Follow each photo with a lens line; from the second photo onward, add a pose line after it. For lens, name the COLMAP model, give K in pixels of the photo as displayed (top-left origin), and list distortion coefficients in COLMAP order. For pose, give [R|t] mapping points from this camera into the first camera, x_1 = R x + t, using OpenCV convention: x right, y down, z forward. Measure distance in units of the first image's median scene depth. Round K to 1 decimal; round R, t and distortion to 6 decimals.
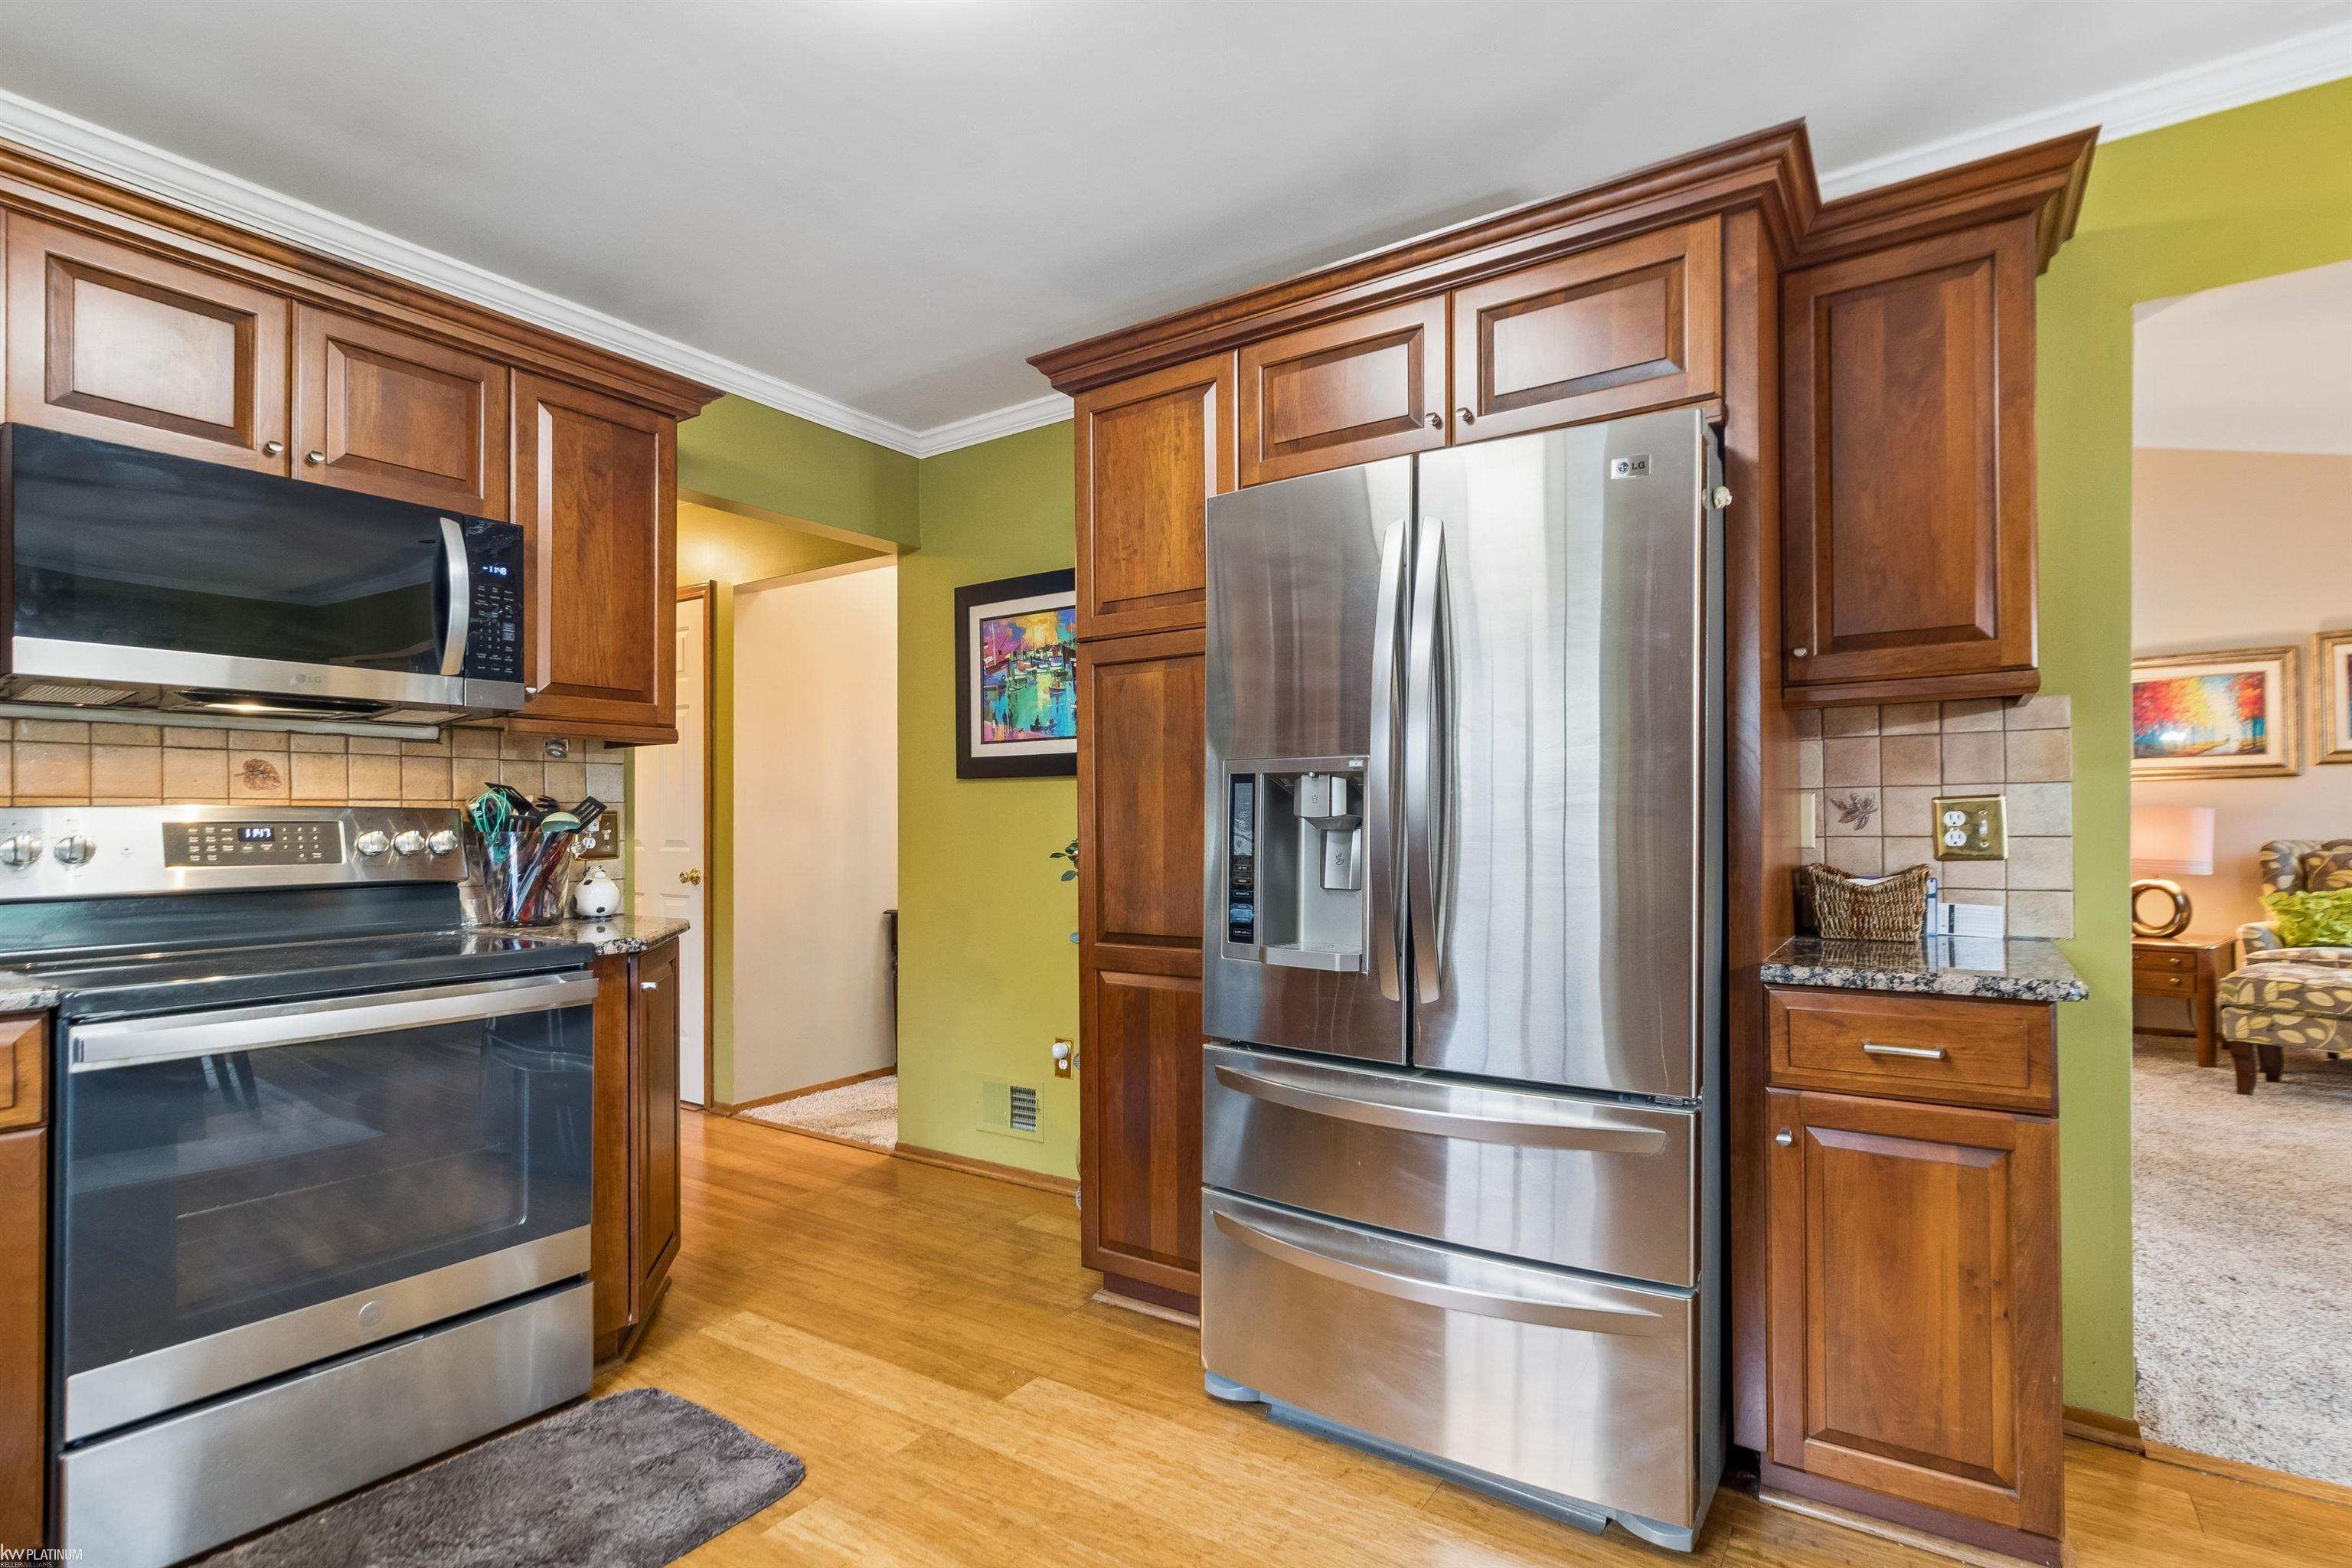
lens RADIAL K [[1123.7, 0, 1206.1], [0, 1123.7, 809.1], [0, 0, 1]] dist [0.010262, -0.002391]
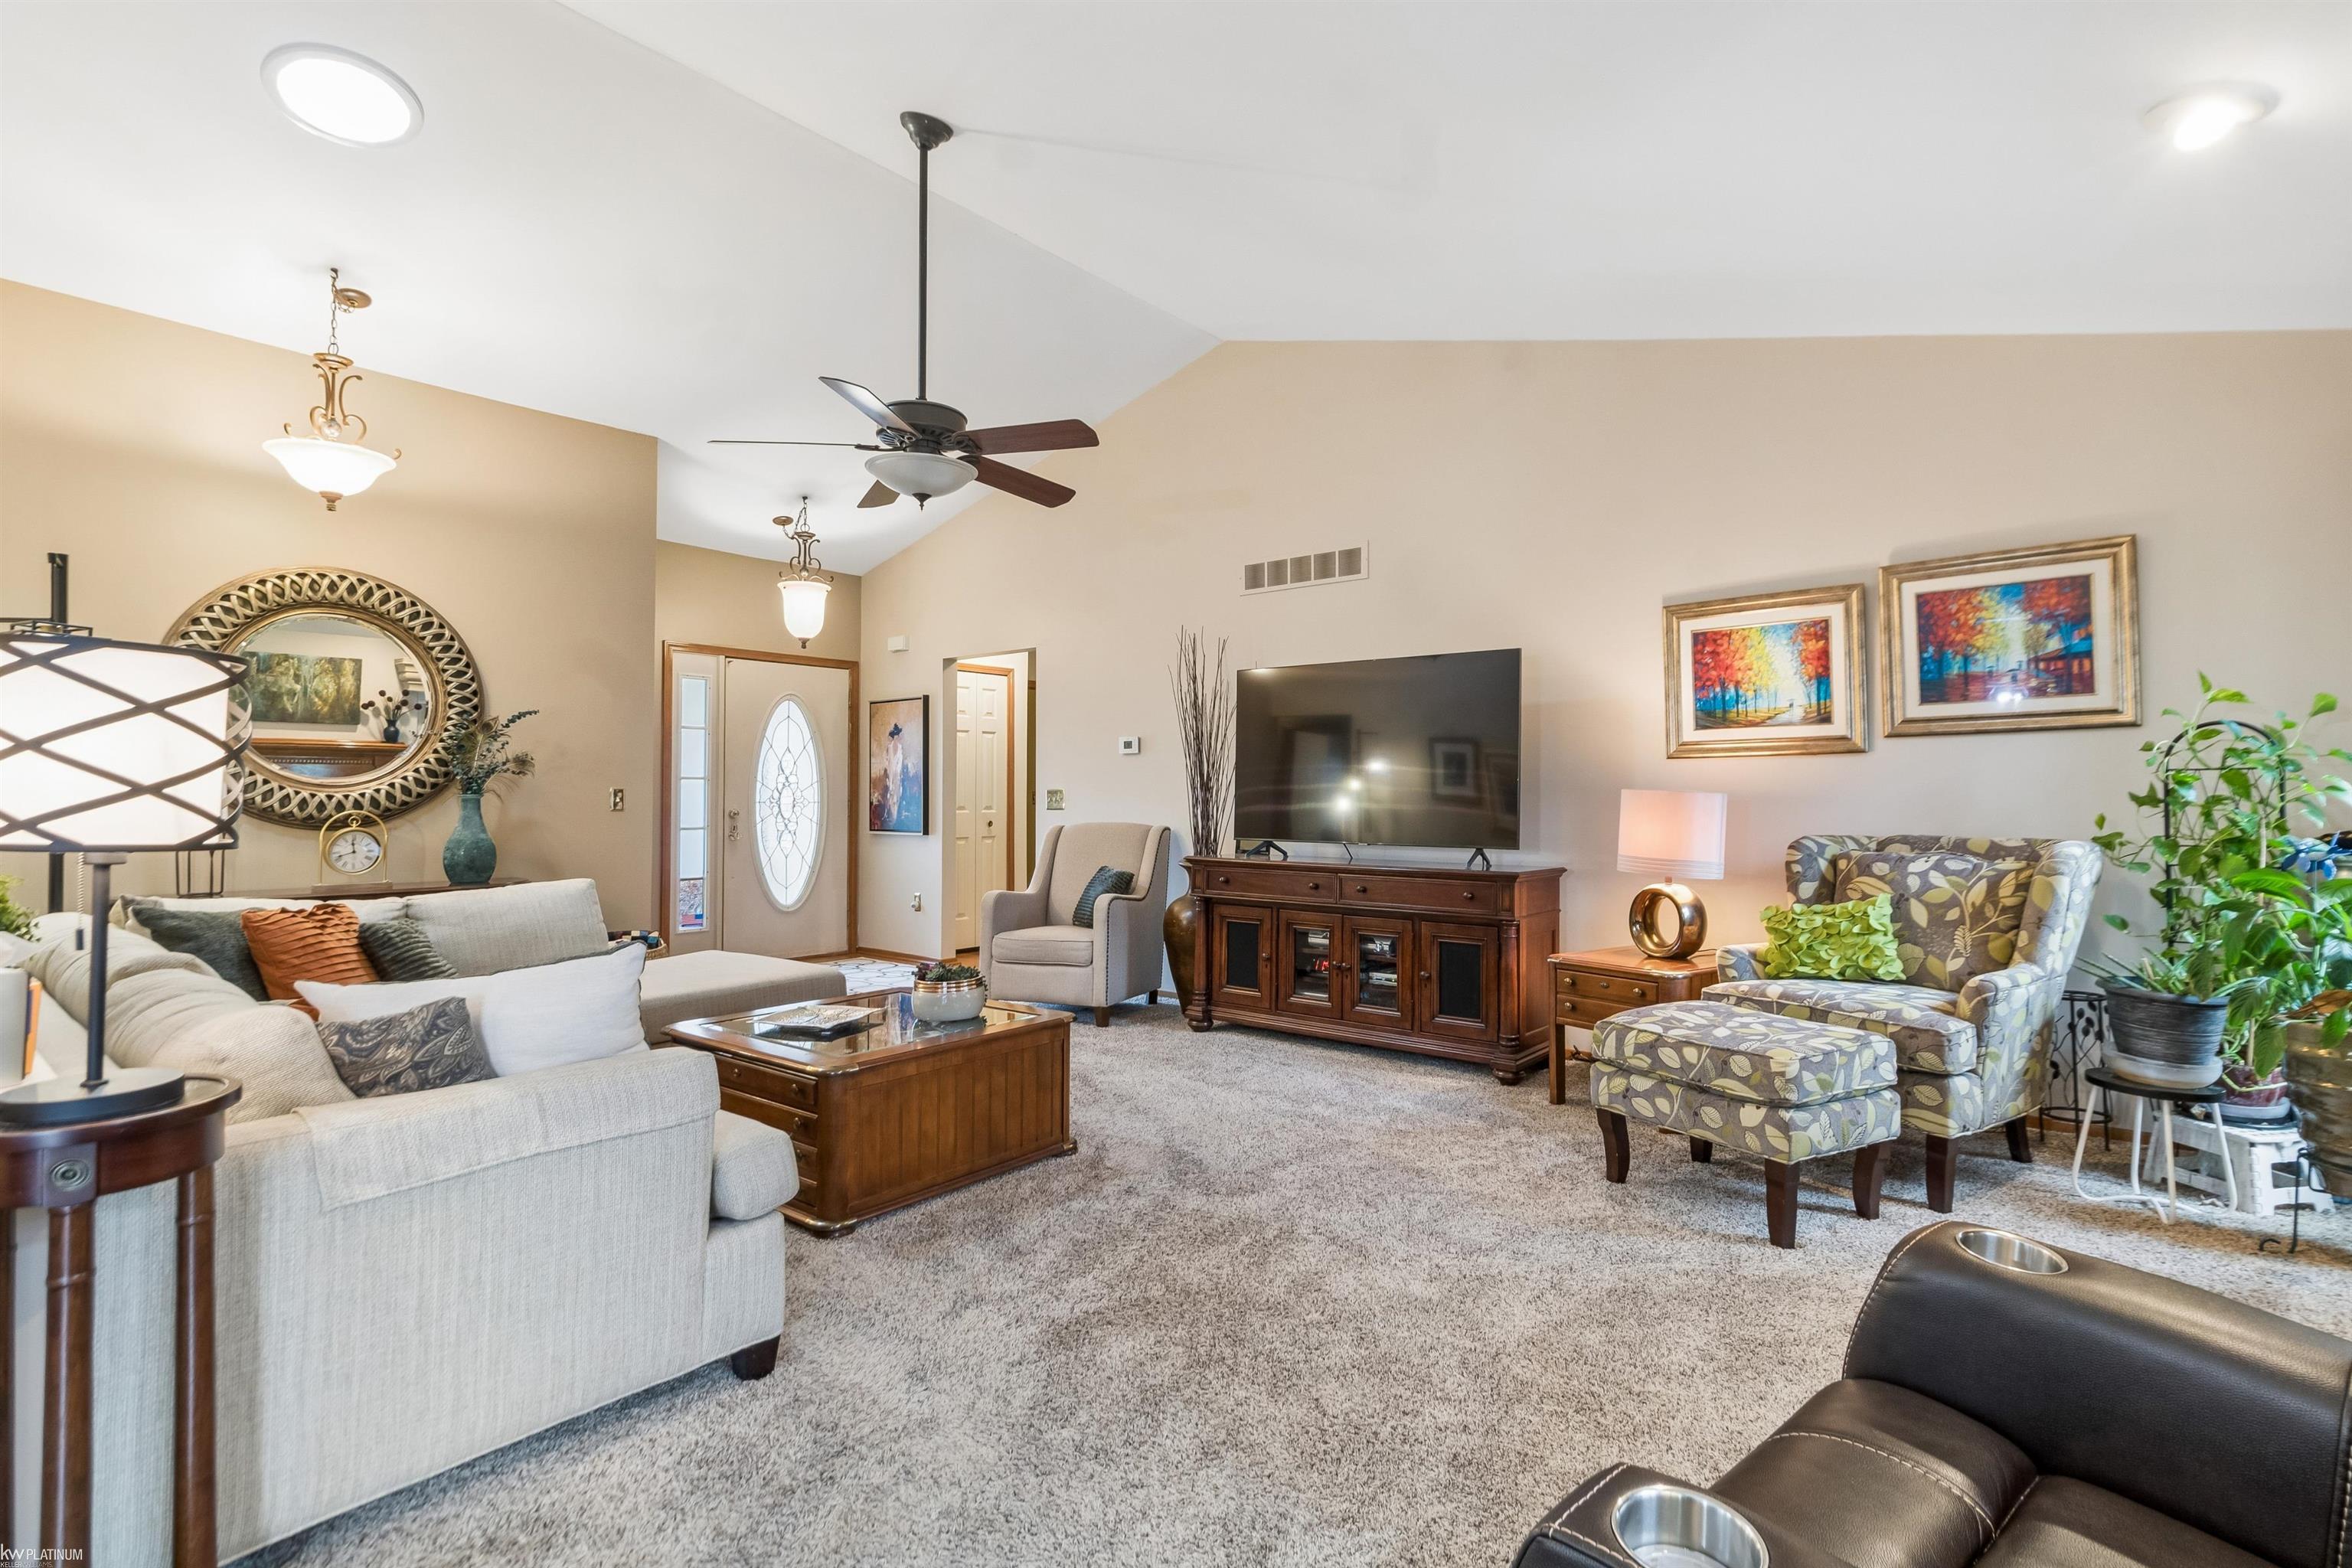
lens RADIAL K [[1123.7, 0, 1311.7], [0, 1123.7, 777.4], [0, 0, 1]] dist [0.010262, -0.002391]
pose [[0.997800, 0.008210, -0.065792, 1.474523], [-0.008656, 0.999941, -0.006503, -0.009344], [0.065734, 0.007059, 0.997812, 0.484613]]
